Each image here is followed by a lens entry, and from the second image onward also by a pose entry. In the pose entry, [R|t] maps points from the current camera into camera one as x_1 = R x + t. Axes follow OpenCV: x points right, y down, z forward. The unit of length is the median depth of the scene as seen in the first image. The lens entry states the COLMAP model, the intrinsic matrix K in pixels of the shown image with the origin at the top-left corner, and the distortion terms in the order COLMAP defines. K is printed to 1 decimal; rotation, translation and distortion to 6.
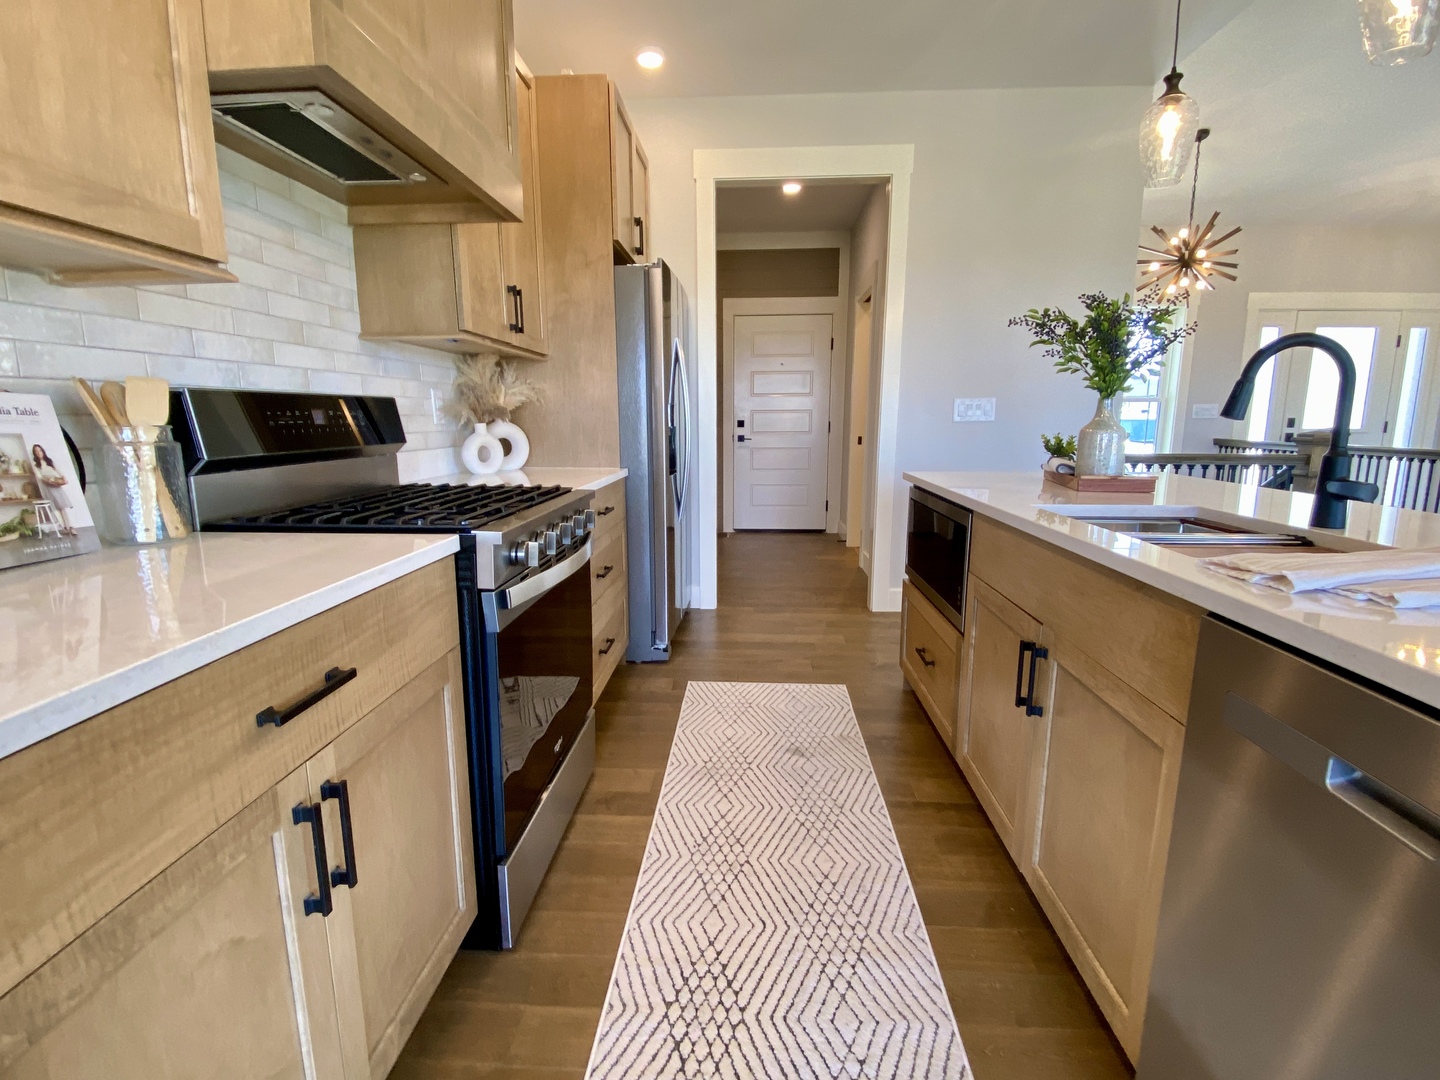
lens RADIAL K [[671.4, 0, 720.0], [0, 671.4, 540.0], [0, 0, 1]] dist [0.036115, -0.028226]
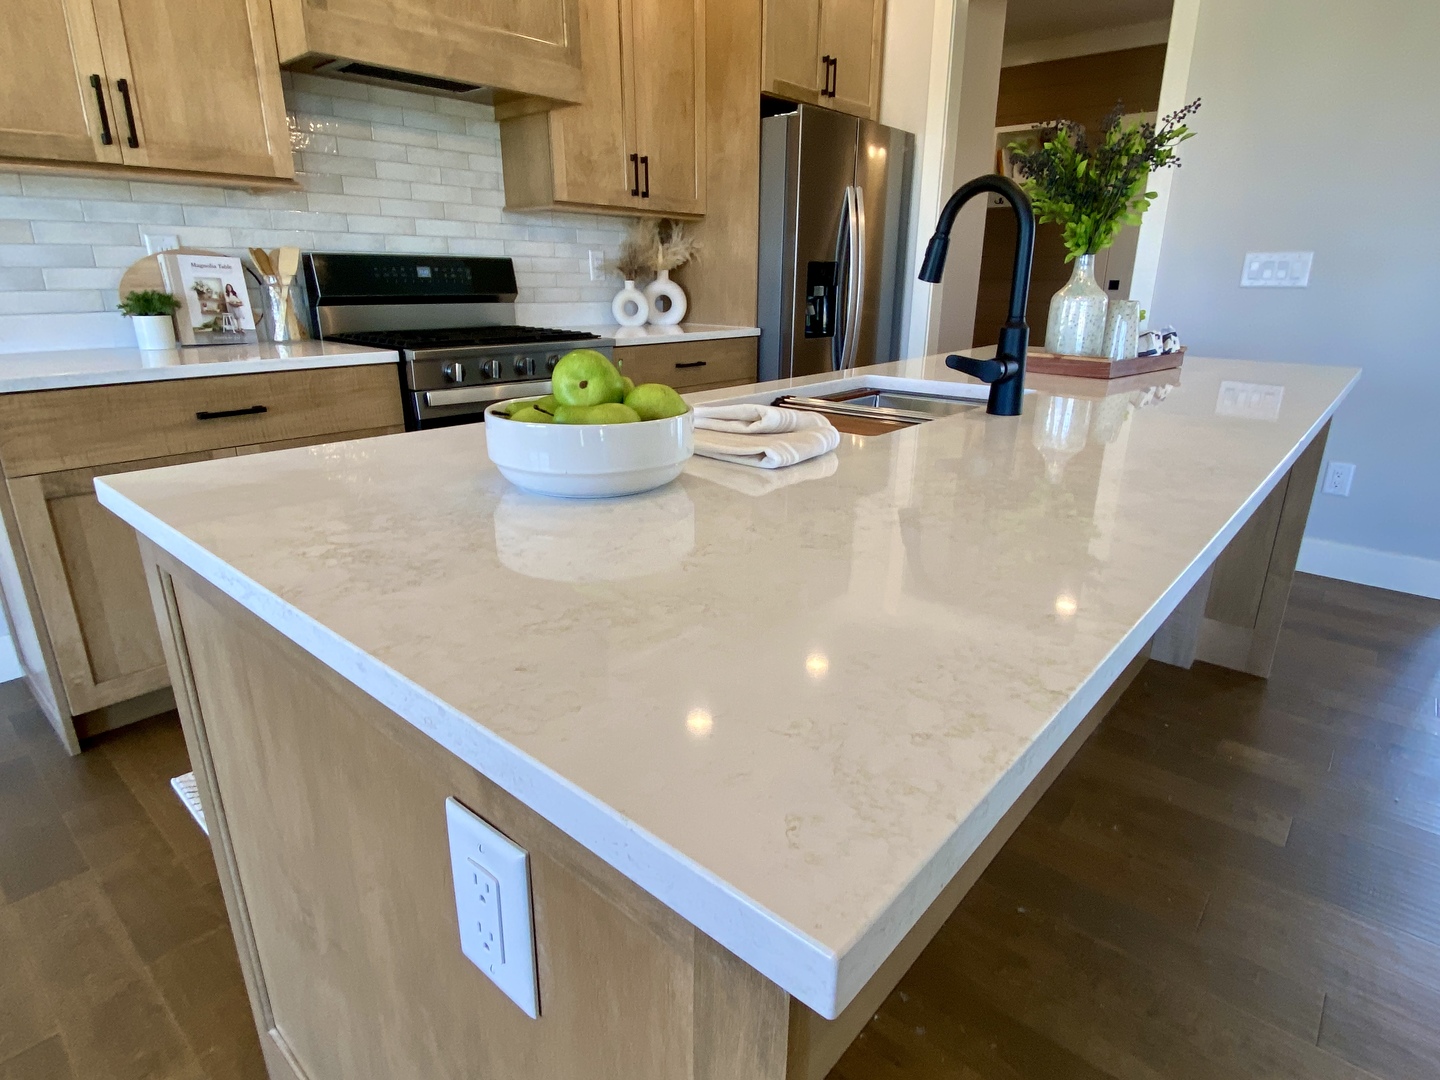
lens RADIAL K [[784.6, 0, 741.8], [0, 784.6, 538.0], [0, 0, 1]] dist [0.035938, -0.038899]
pose [[0.801660, 0.196071, -0.564710, 0.644950], [-0.116529, 0.977813, 0.174079, 0.002247], [0.586313, -0.073747, 0.806721, -0.011215]]
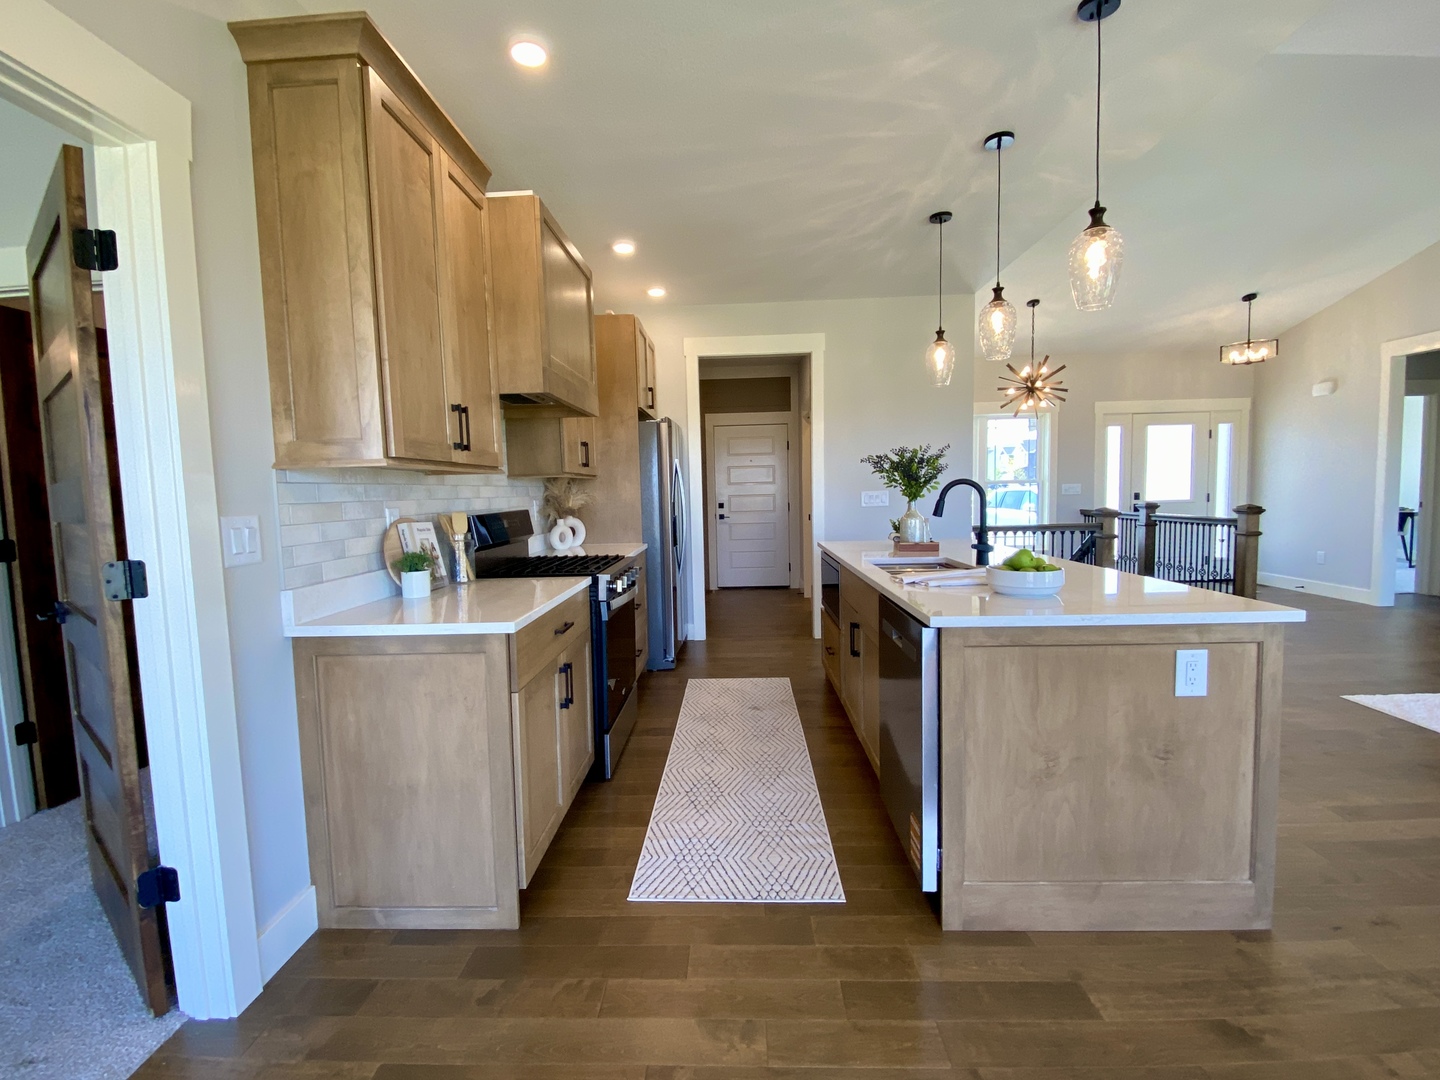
lens RADIAL K [[631.3, 0, 719.7], [0, 631.3, 541.1], [0, 0, 1]] dist [0.038519, -0.043315]
pose [[0.999490, -0.023930, 0.021134, 0.001570], [0.025947, 0.994547, -0.101013, 0.047427], [-0.018602, 0.101510, 0.994661, -0.543219]]
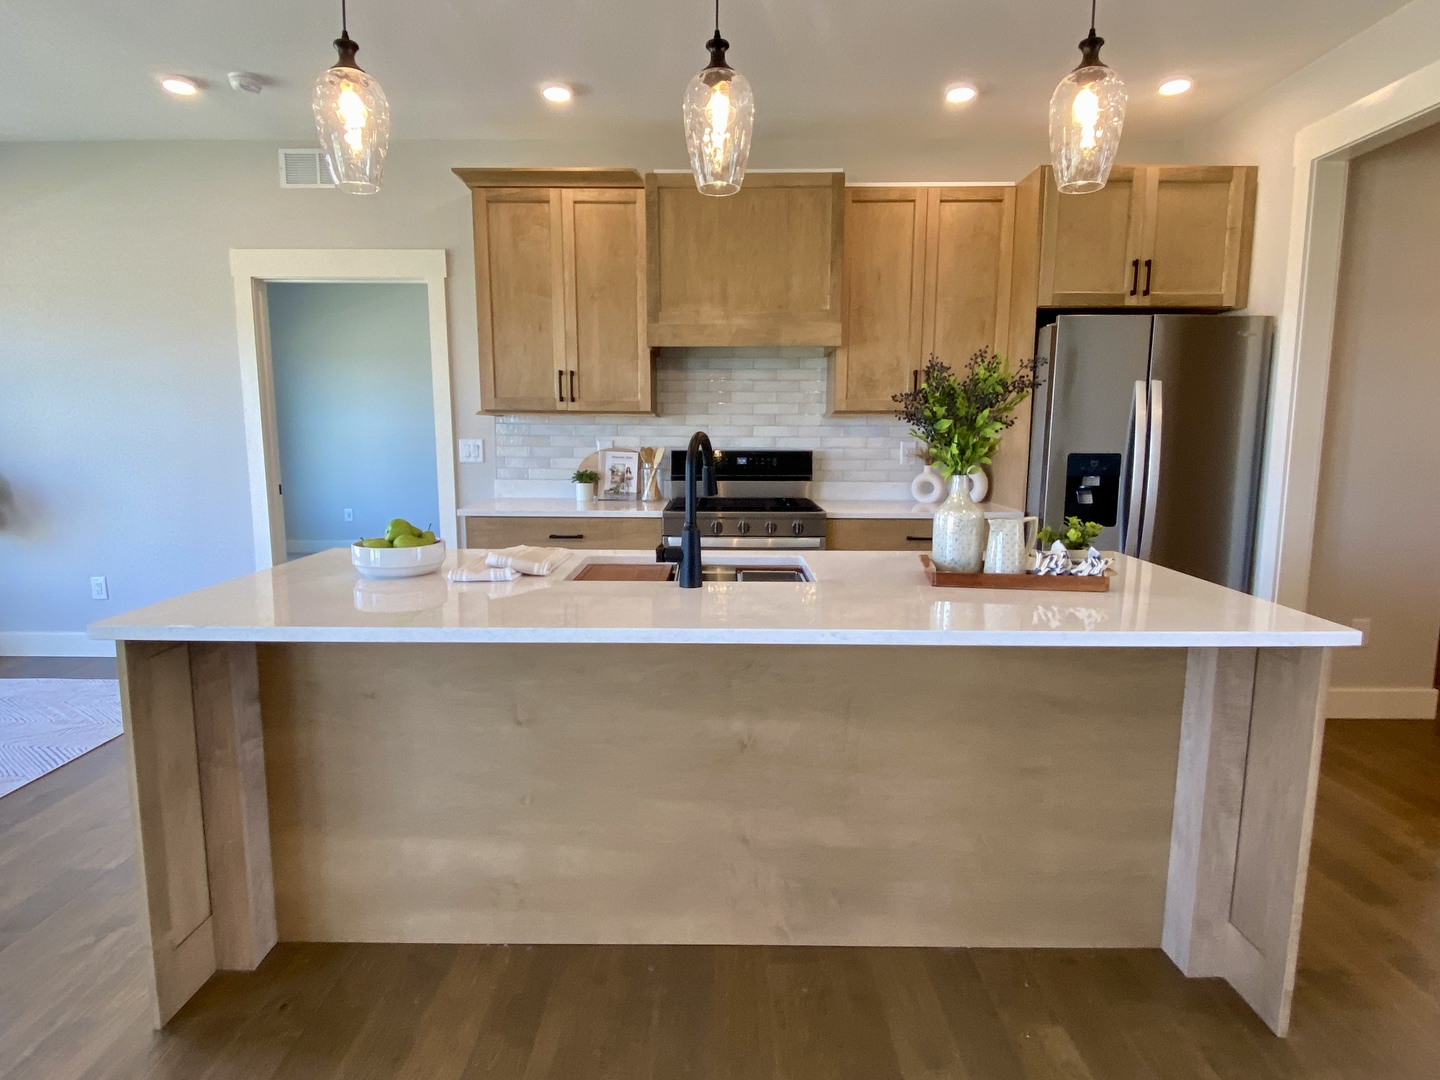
lens RADIAL K [[786.5, 0, 720.0], [0, 786.5, 540.0], [0, 0, 1]] dist [0.062216, -0.078642]
pose [[0.055104, 0.142271, -0.988293, 1.213382], [-0.184706, 0.974166, 0.129939, -0.154790], [0.981248, 0.175383, 0.079958, 0.480743]]
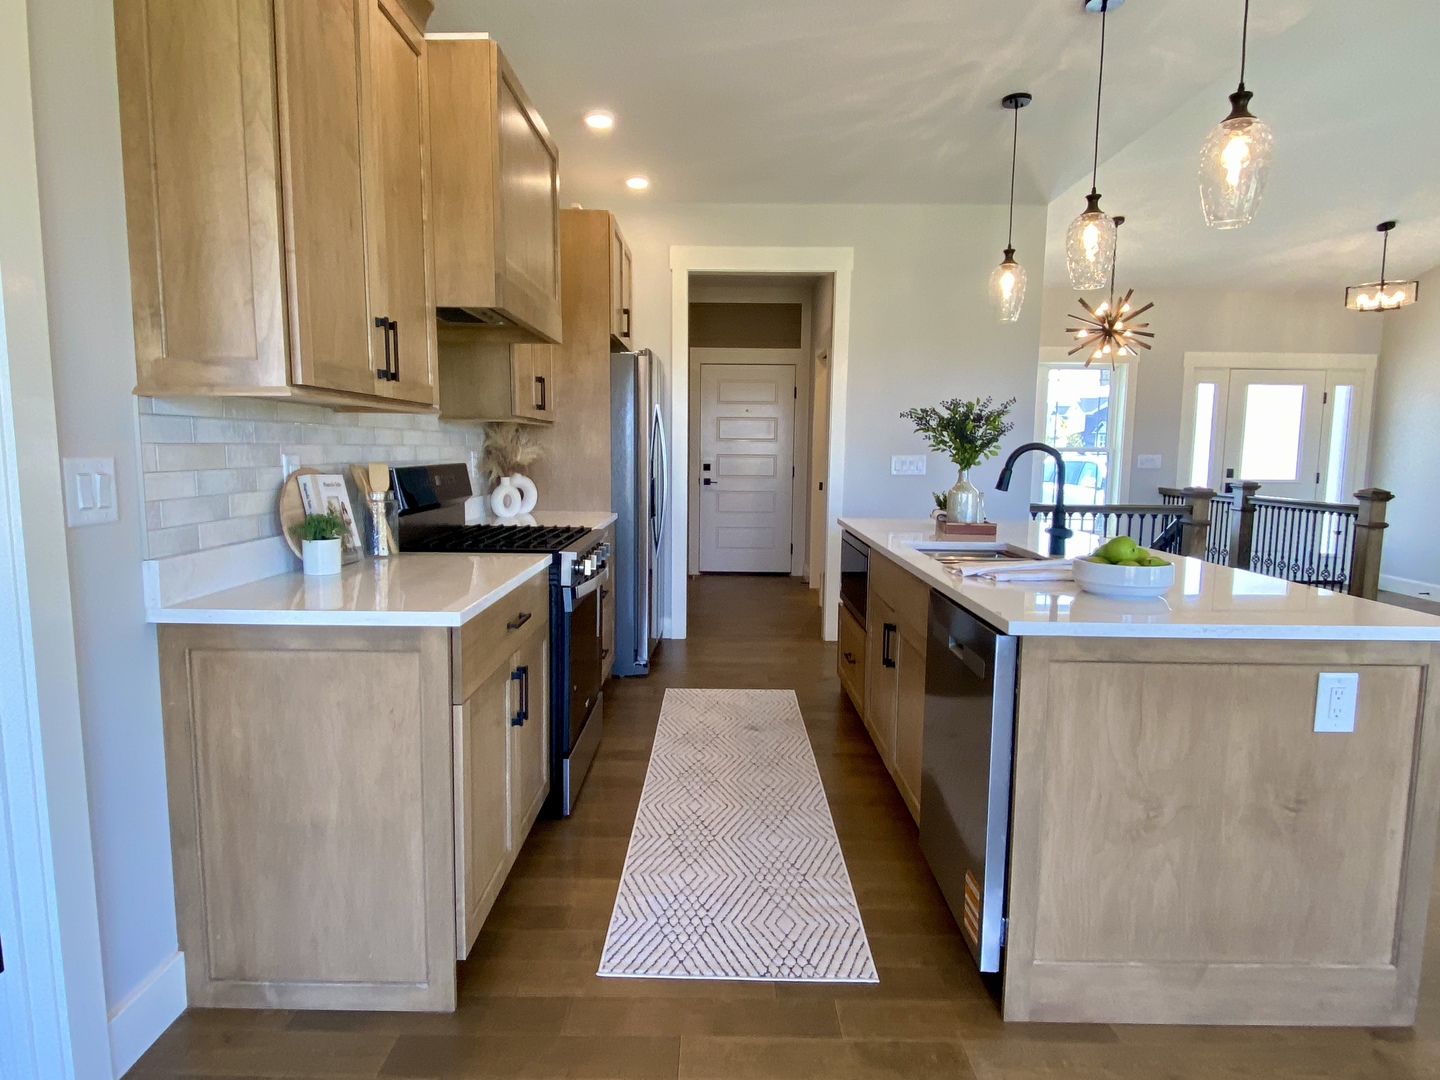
lens RADIAL K [[801.7, 0, 720.0], [0, 801.7, 540.0], [0, 0, 1]] dist [0.038682, -0.043333]
pose [[0.998609, 0.007300, 0.052219, -0.030529], [-0.003794, 0.997751, -0.066920, 0.044177], [-0.052590, 0.066628, 0.996391, -0.515857]]
